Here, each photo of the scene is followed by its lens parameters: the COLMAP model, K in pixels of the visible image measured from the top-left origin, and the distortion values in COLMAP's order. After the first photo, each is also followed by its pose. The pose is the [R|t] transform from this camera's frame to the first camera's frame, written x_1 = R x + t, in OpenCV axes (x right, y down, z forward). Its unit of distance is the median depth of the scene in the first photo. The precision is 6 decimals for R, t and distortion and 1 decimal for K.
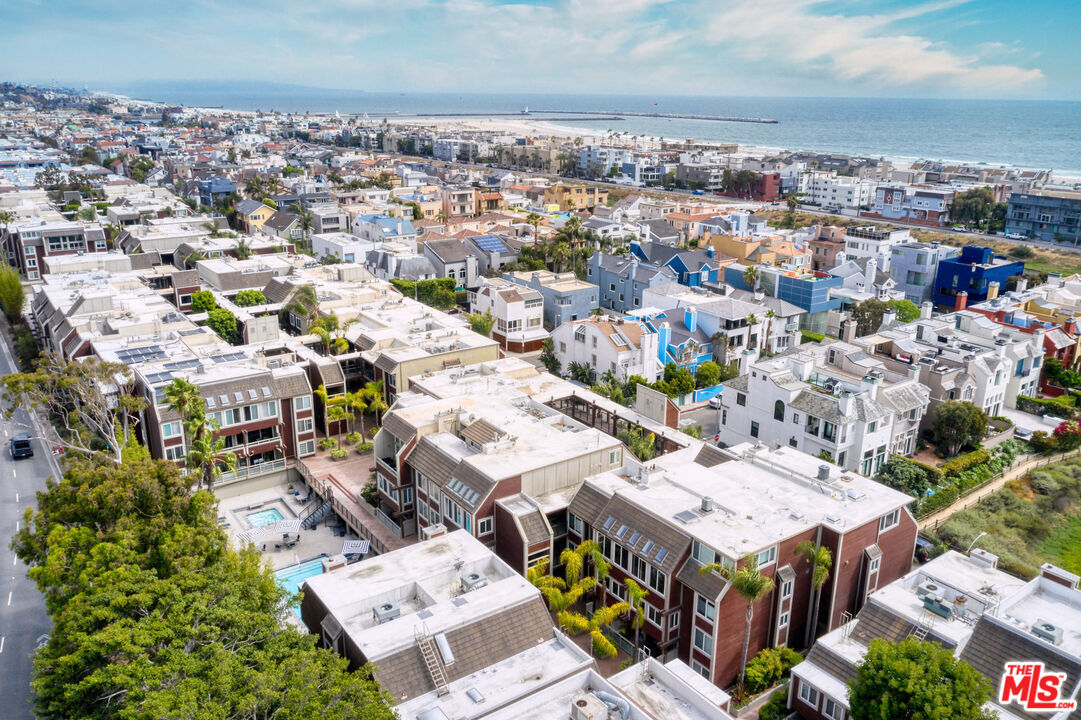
lens RADIAL K [[852.0, 0, 540.9], [0, 852.0, 360.4], [0, 0, 1]] dist [-0.010691, -0.004632]
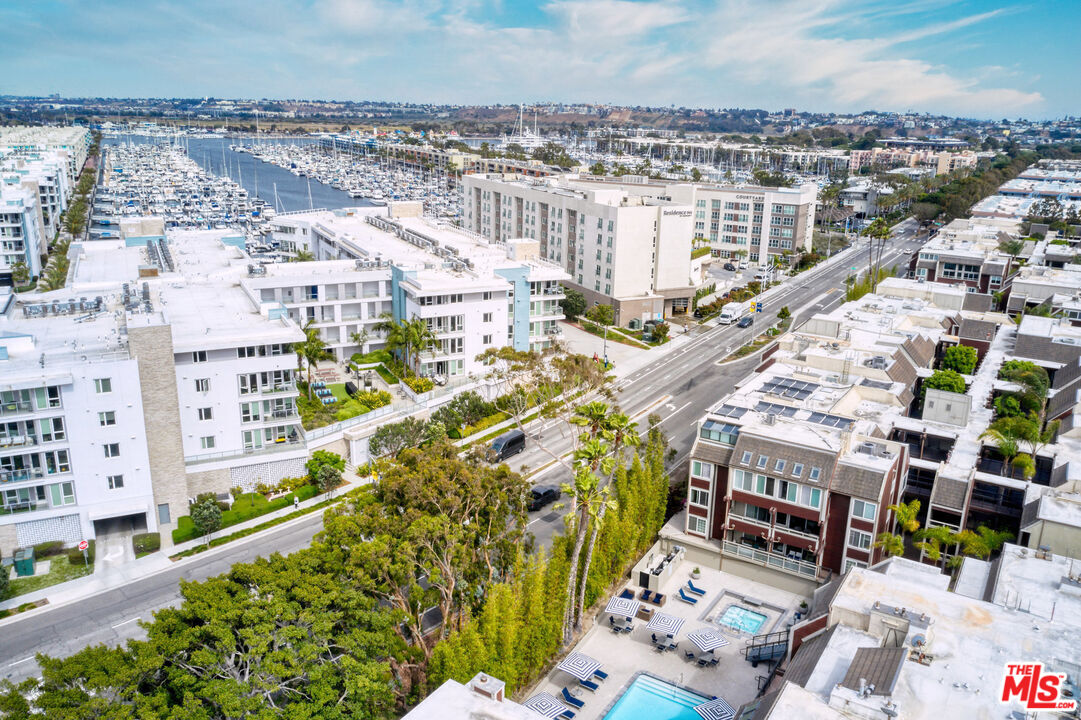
lens RADIAL K [[852.0, 0, 540.8], [0, 852.0, 359.4], [0, 0, 1]] dist [-0.010691, -0.004632]
pose [[0.378188, 0.257692, -0.889139, 0.224427], [-0.295635, 0.943800, 0.147788, -0.095405], [0.877254, 0.206969, 0.433117, 0.415839]]
